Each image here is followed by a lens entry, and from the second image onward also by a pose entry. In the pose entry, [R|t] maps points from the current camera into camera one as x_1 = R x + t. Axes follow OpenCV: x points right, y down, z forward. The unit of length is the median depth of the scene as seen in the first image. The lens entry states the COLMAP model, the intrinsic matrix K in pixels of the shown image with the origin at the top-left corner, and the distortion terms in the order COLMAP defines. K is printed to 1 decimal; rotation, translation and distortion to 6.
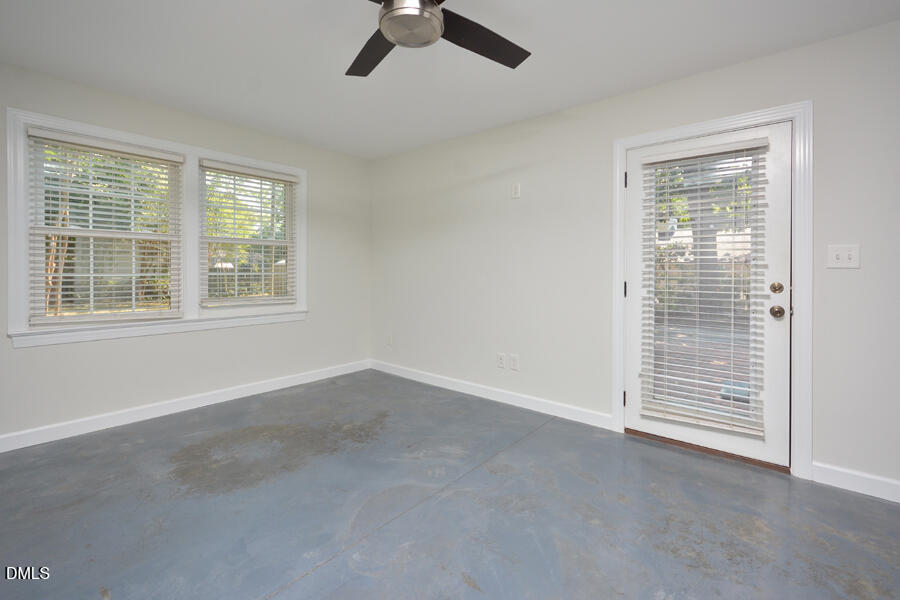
lens RADIAL K [[406.8, 0, 442.3], [0, 406.8, 272.9], [0, 0, 1]] dist [0.000997, 0.000711]
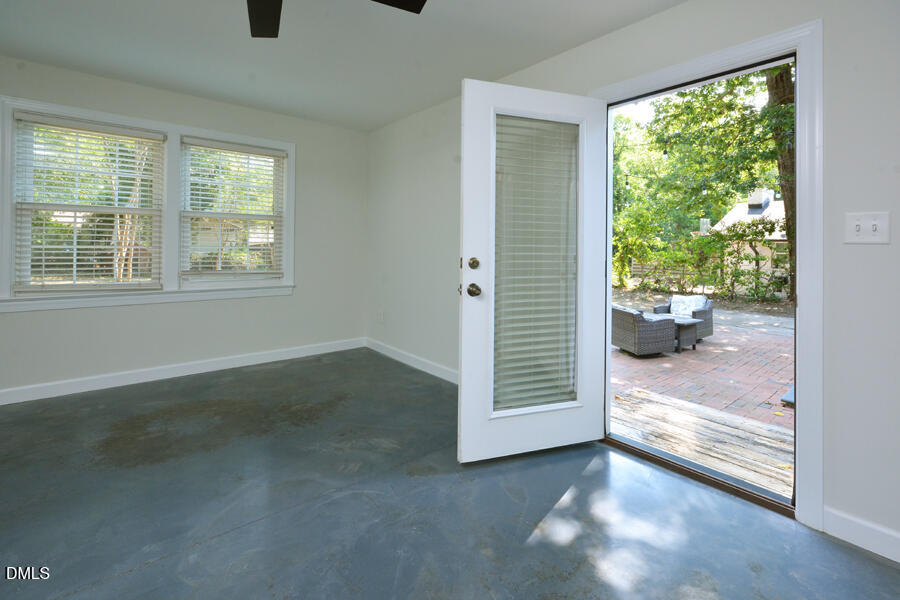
lens RADIAL K [[406.8, 0, 466.0], [0, 406.8, 243.5], [0, 0, 1]] dist [0.000997, 0.000711]
pose [[0.984388, 0.005655, -0.175921, 0.338793], [-0.008794, 0.999816, -0.017065, 0.005708], [0.175792, 0.018345, 0.984256, 0.126943]]
